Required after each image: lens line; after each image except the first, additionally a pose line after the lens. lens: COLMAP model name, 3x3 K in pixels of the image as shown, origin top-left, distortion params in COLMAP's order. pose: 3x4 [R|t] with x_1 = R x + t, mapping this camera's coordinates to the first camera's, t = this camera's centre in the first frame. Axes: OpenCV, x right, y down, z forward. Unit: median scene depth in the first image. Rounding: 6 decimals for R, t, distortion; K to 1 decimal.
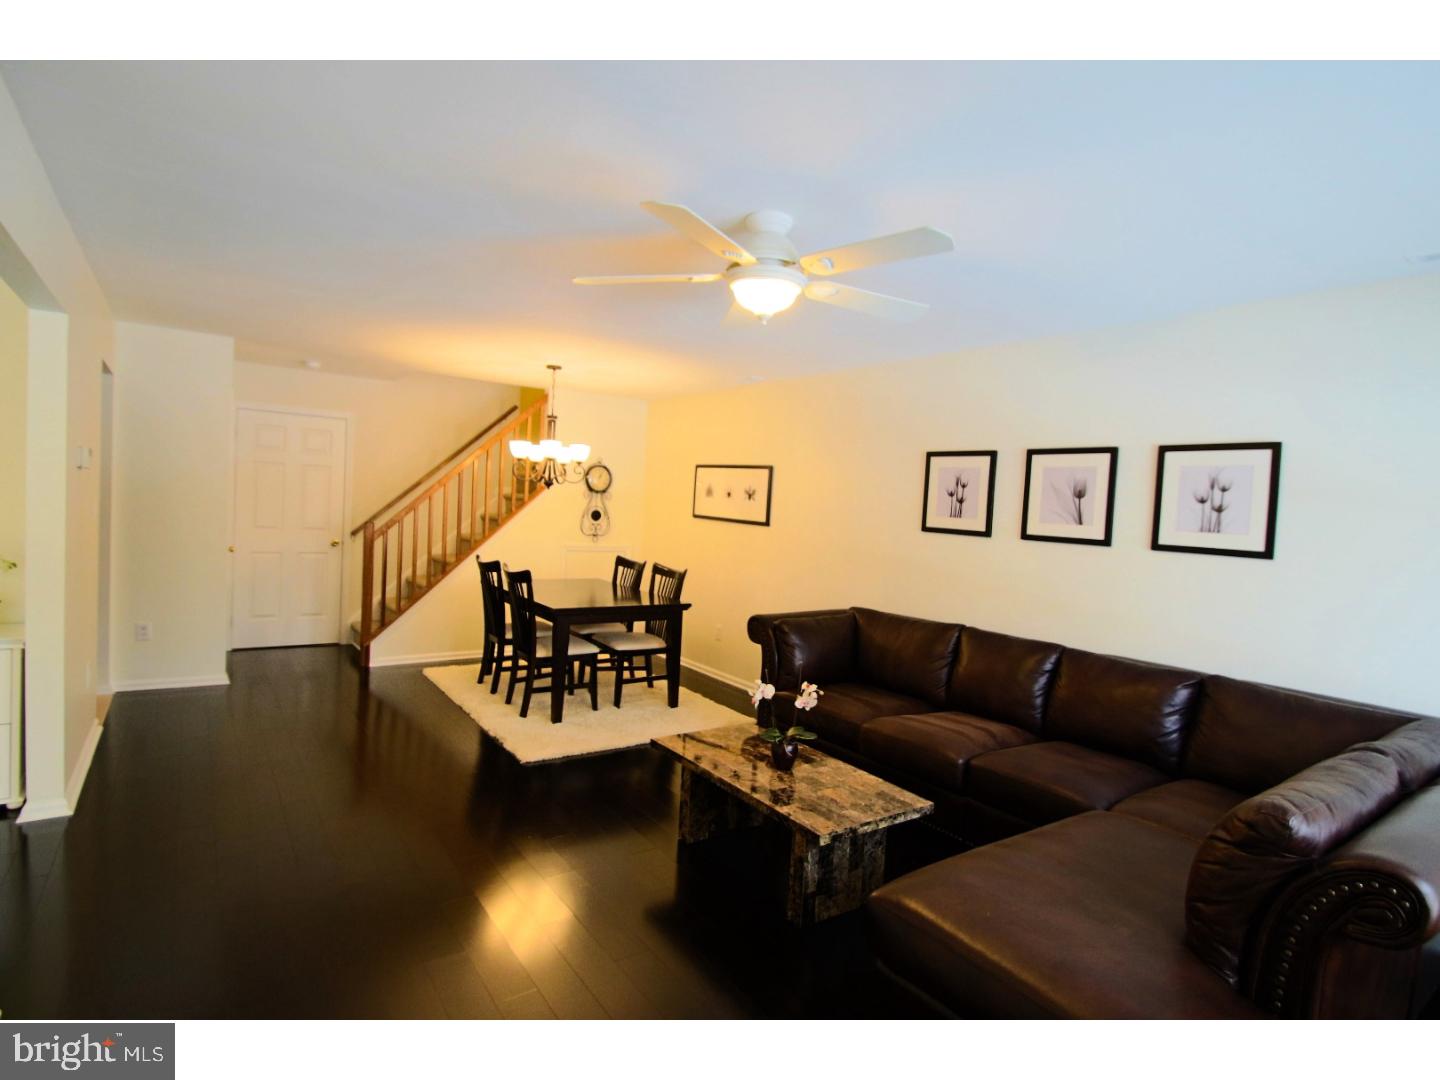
lens RADIAL K [[746.6, 0, 736.9], [0, 746.6, 537.3], [0, 0, 1]] dist [0.000280, 0.000146]
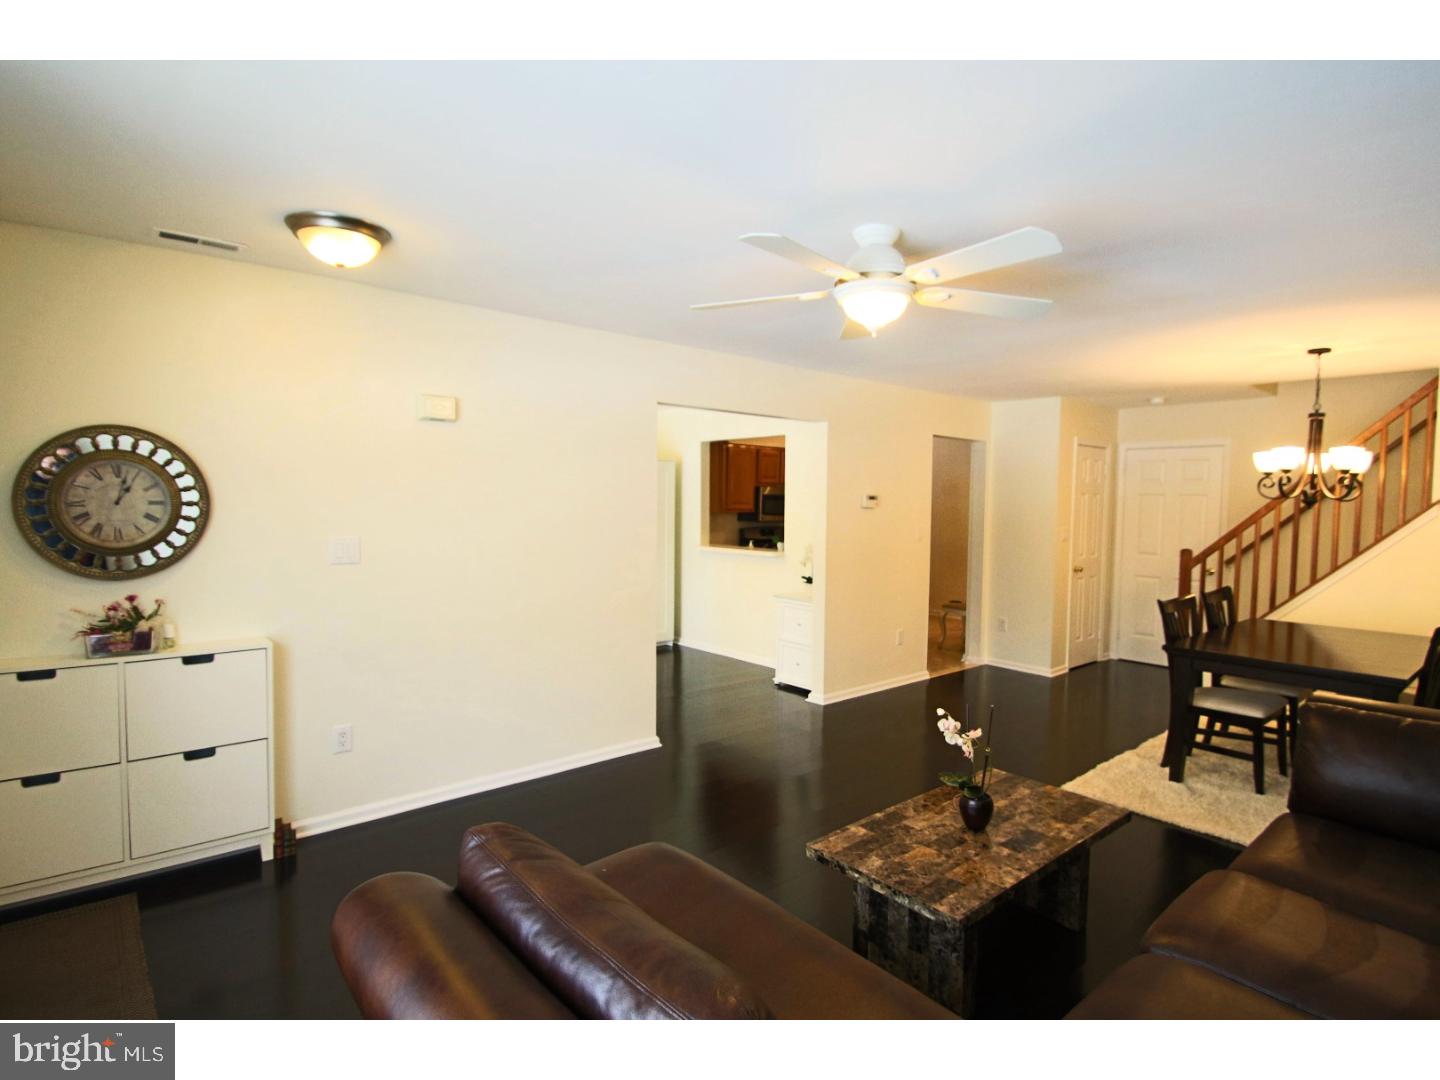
lens RADIAL K [[756.2, 0, 720.0], [0, 756.2, 540.0], [0, 0, 1]] dist [-0.070480, 0.000025]
pose [[0.060112, -0.001177, -0.998191, 0.865228], [-0.056521, 0.998391, -0.004581, 0.012845], [0.996590, 0.056694, 0.059949, 0.653193]]
